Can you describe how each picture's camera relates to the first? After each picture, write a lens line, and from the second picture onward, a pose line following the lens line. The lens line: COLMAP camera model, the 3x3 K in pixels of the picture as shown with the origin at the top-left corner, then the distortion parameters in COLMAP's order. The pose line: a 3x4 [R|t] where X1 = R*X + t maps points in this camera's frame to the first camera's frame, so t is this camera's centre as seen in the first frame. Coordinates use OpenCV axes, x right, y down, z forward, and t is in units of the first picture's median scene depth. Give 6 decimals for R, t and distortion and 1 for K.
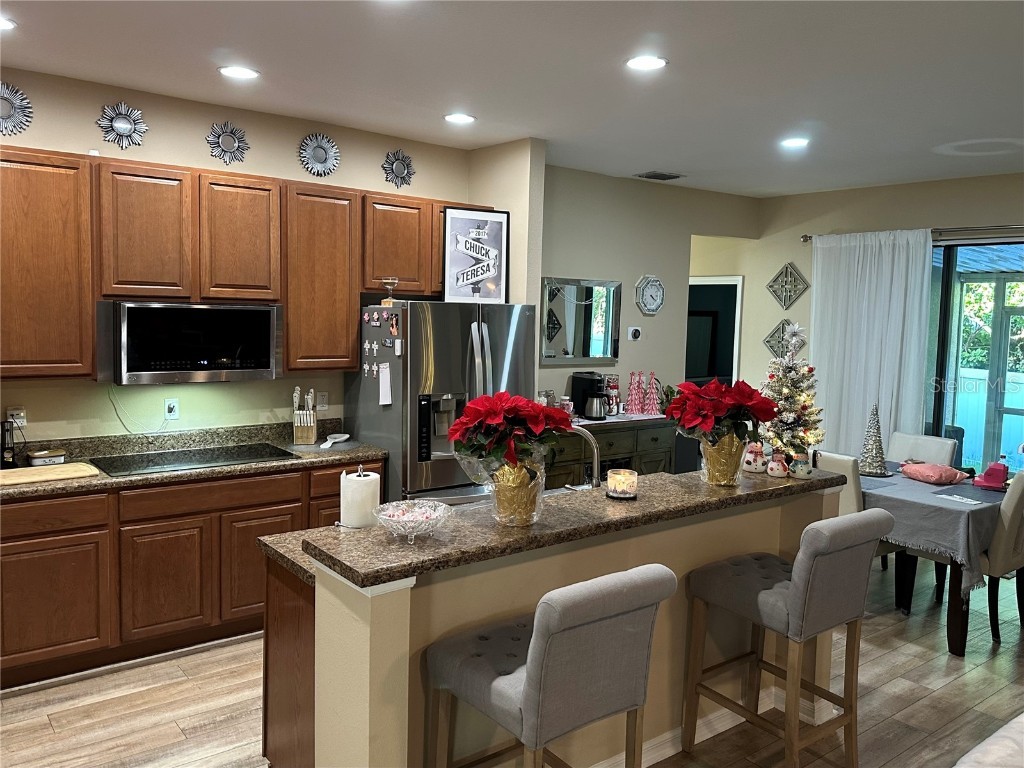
lens RADIAL K [[795.0, 0, 539.0], [0, 795.0, 378.8], [0, 0, 1]] dist [0.128385, -0.215327]
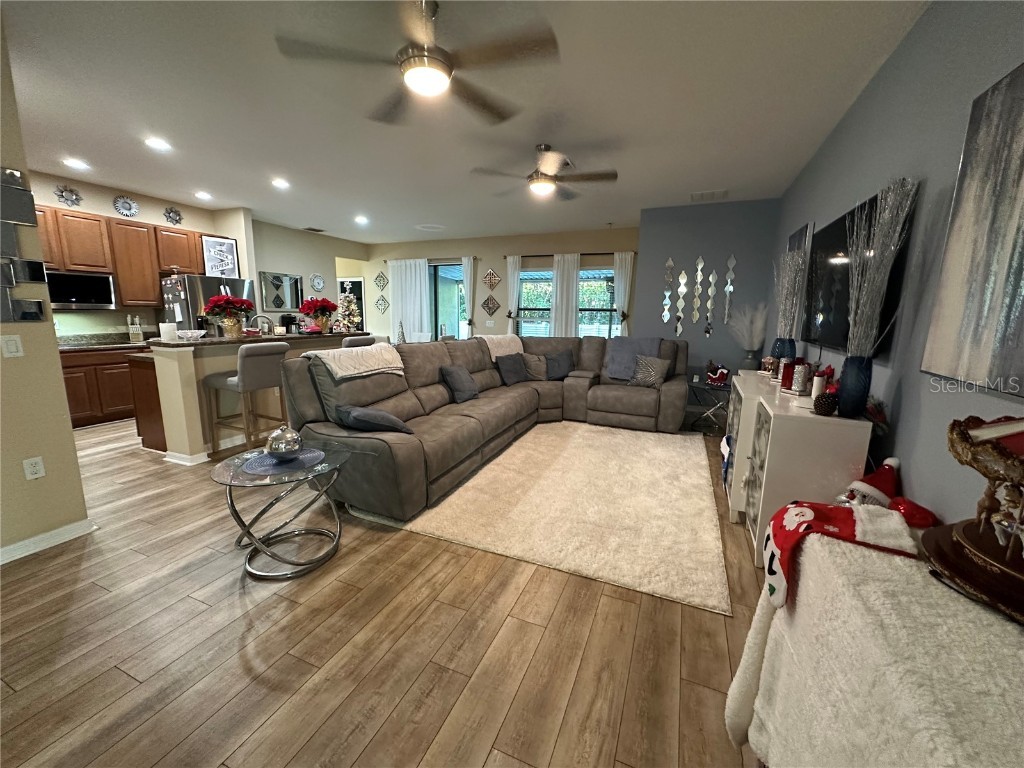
lens RADIAL K [[407.6, 0, 507.9], [0, 407.6, 383.1], [0, 0, 1]] dist [-0.002265, -0.000131]
pose [[0.885954, -0.093001, 0.454353, 0.085639], [0.050905, 0.993269, 0.104050, 0.120949], [-0.460971, -0.069054, 0.884724, -0.428051]]
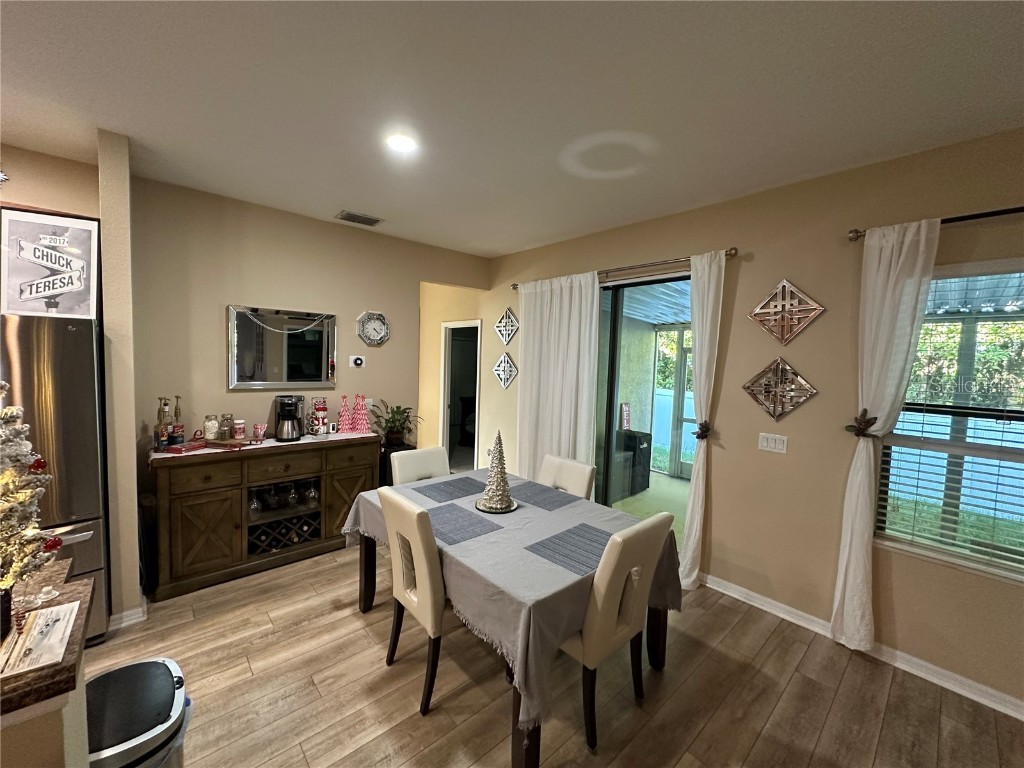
lens RADIAL K [[404.3, 0, 512.0], [0, 404.3, 384.0], [0, 0, 1]] dist [0.000014, 0.000272]
pose [[0.998303, -0.000537, 0.058225, 0.403155], [0.001978, 0.999693, -0.024705, -0.012237], [-0.058193, 0.024778, 0.997998, 0.531804]]
